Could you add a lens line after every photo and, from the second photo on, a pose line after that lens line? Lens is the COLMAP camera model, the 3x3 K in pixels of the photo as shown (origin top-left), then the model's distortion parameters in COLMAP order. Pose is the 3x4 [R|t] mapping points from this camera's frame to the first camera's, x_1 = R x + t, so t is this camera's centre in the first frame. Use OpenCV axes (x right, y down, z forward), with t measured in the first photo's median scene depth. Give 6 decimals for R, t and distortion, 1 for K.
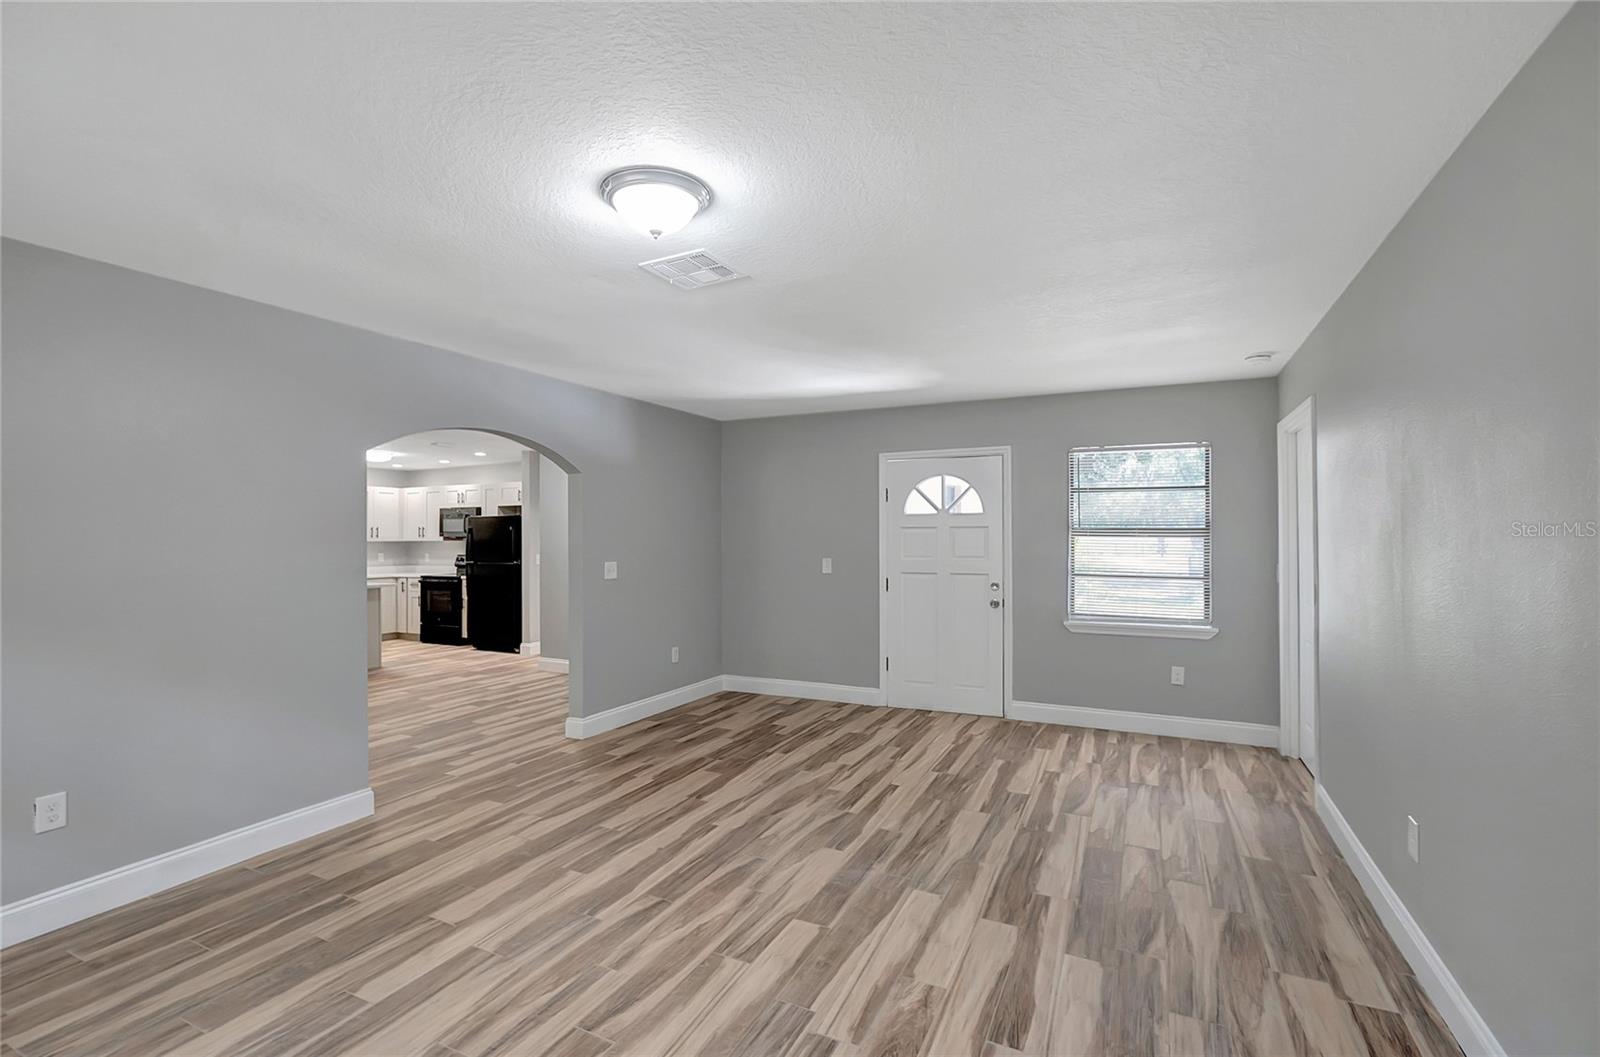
lens RADIAL K [[716.9, 0, 800.0], [0, 716.9, 528.5], [0, 0, 1]] dist [-0.021617, 0.000512]
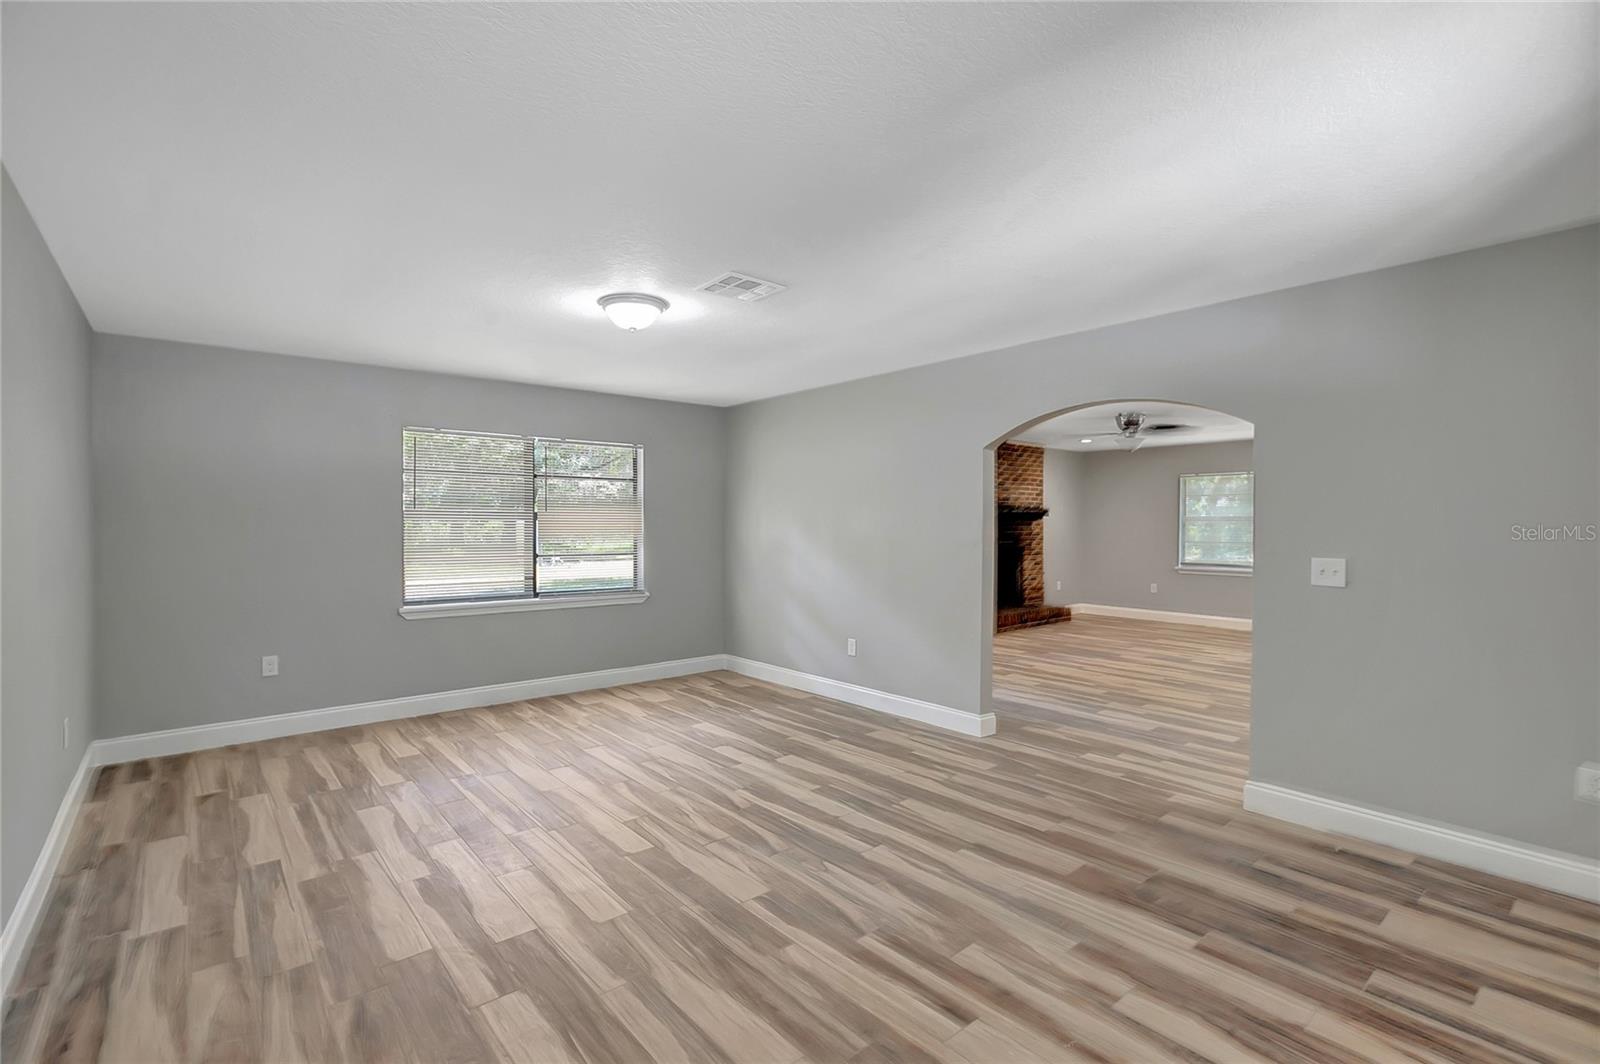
lens RADIAL K [[716.9, 0, 800.0], [0, 716.9, 532.0], [0, 0, 1]] dist [-0.021617, 0.000512]
pose [[-0.395362, 0.015553, -0.918394, 0.798764], [0.011082, 0.999865, 0.012162, 0.019514], [0.918459, -0.005370, -0.395481, 1.399333]]
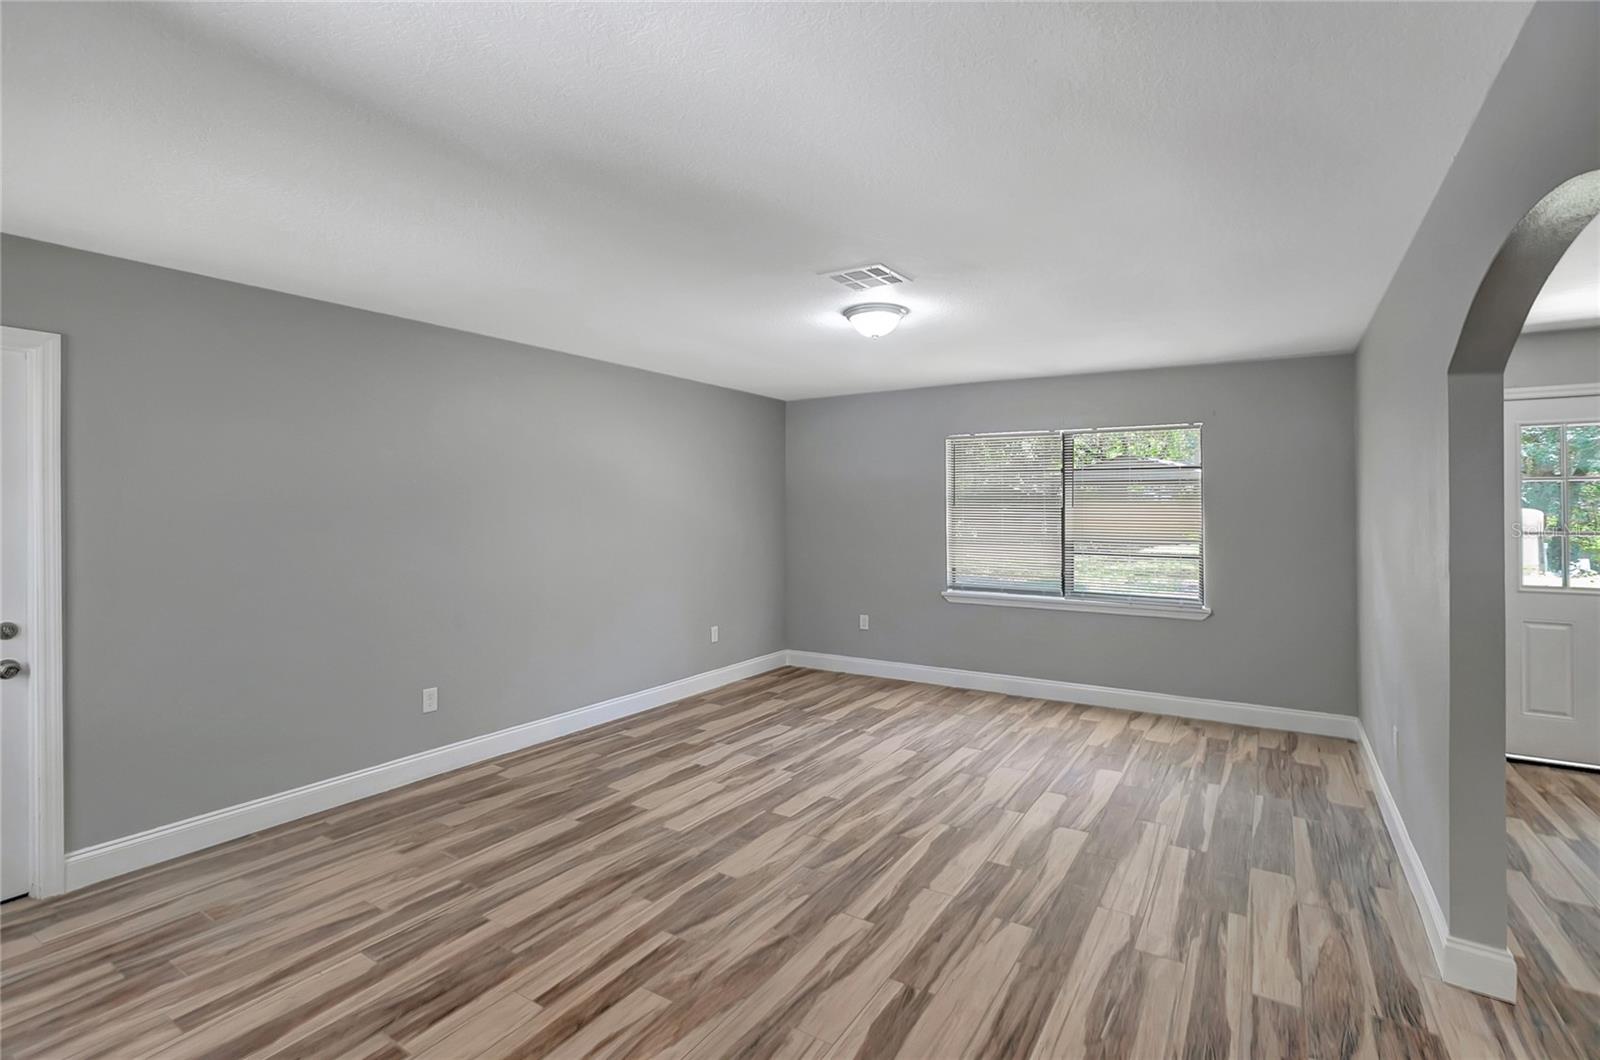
lens RADIAL K [[757.3, 0, 800.0], [0, 757.3, 530.0], [0, 0, 1]] dist [-0.009506, 0.000446]
pose [[-0.993265, 0.003446, 0.115813, -0.155278], [0.005148, 0.999883, 0.014399, 0.009196], [-0.115750, 0.014898, -0.993167, 1.953966]]
